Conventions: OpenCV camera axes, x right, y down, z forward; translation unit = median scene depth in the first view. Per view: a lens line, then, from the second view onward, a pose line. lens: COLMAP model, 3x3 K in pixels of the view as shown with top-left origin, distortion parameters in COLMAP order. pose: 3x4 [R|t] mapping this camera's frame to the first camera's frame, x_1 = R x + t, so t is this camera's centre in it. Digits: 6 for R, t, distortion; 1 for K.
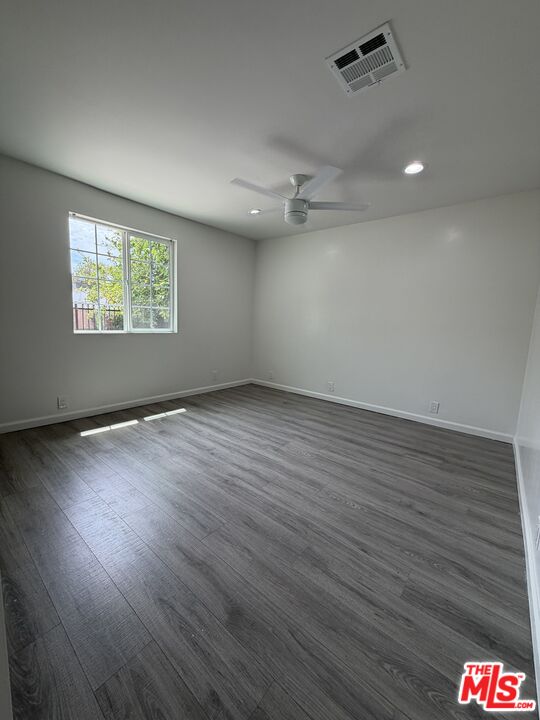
lens RADIAL K [[286.6, 0, 269.0], [0, 286.6, 358.1], [0, 0, 1]] dist [0.001390, -0.000208]
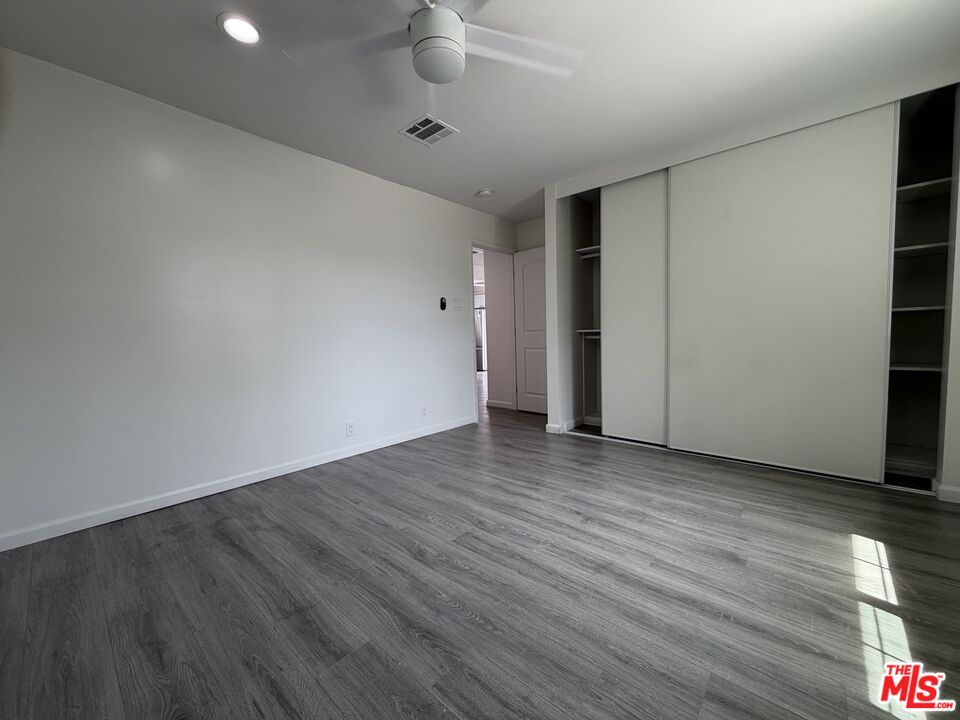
lens RADIAL K [[382.1, 0, 481.1], [0, 382.1, 362.6], [0, 0, 1]] dist [0.001390, -0.000208]
pose [[-0.999215, -0.018354, 0.035099, 0.001042], [-0.010982, 0.979793, 0.199712, -0.172327], [-0.038055, 0.199170, -0.979226, 1.746404]]
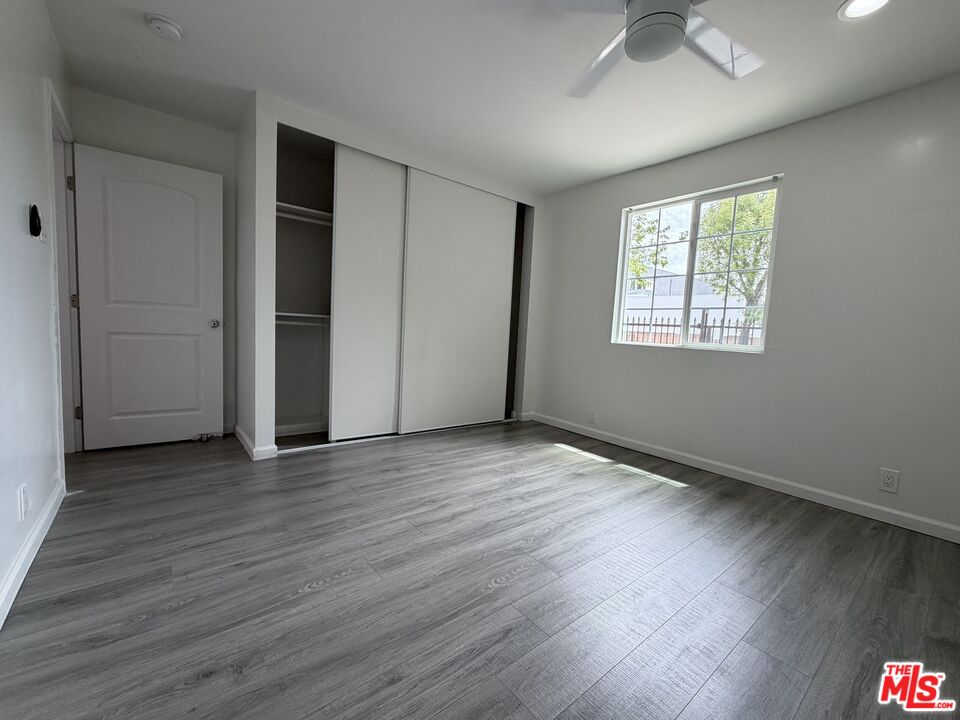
lens RADIAL K [[404.3, 0, 478.1], [0, 404.3, 363.4], [0, 0, 1]] dist [-0.001005, 0.000057]
pose [[-0.196588, 0.034424, -0.979882, 0.747088], [-0.186570, 0.979811, 0.071852, -0.044979], [0.962572, 0.196942, -0.186196, 1.014420]]
